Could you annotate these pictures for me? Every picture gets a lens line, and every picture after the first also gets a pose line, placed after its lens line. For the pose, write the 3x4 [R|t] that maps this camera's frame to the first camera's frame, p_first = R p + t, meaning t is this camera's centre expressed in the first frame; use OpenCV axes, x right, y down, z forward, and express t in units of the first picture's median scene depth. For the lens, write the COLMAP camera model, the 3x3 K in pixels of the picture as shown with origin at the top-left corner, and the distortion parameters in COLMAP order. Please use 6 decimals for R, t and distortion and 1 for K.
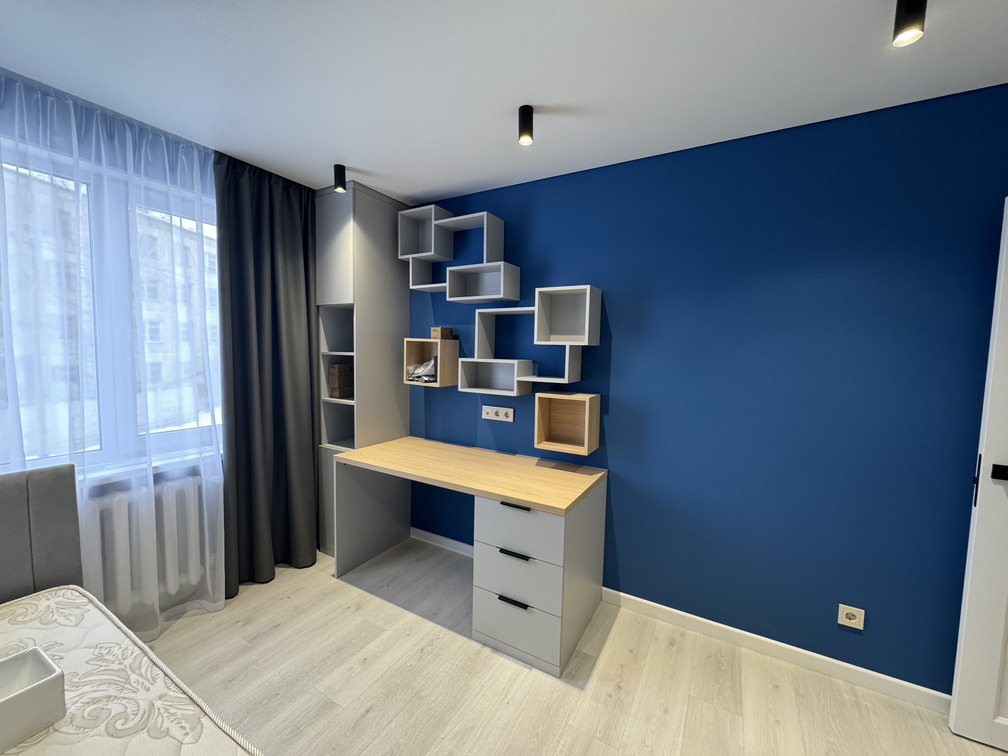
lens RADIAL K [[401.3, 0, 499.0], [0, 401.3, 372.6], [0, 0, 1]] dist [-0.002222, 0.000338]
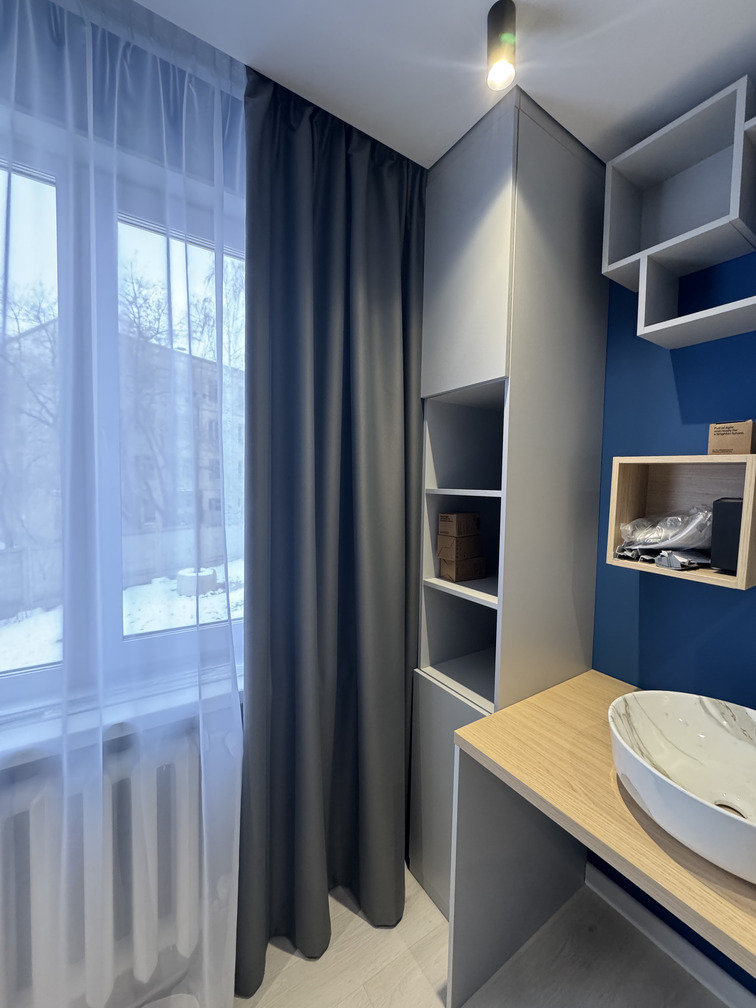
lens RADIAL K [[401.3, 0, 378.6], [0, 401.3, 496.5], [0, 0, 1]] dist [-0.002222, 0.000338]
pose [[0.897236, 0.012949, -0.441362, -0.280909], [-0.033406, 0.998696, -0.038609, -0.020900], [0.440286, 0.049385, 0.896498, 0.534067]]
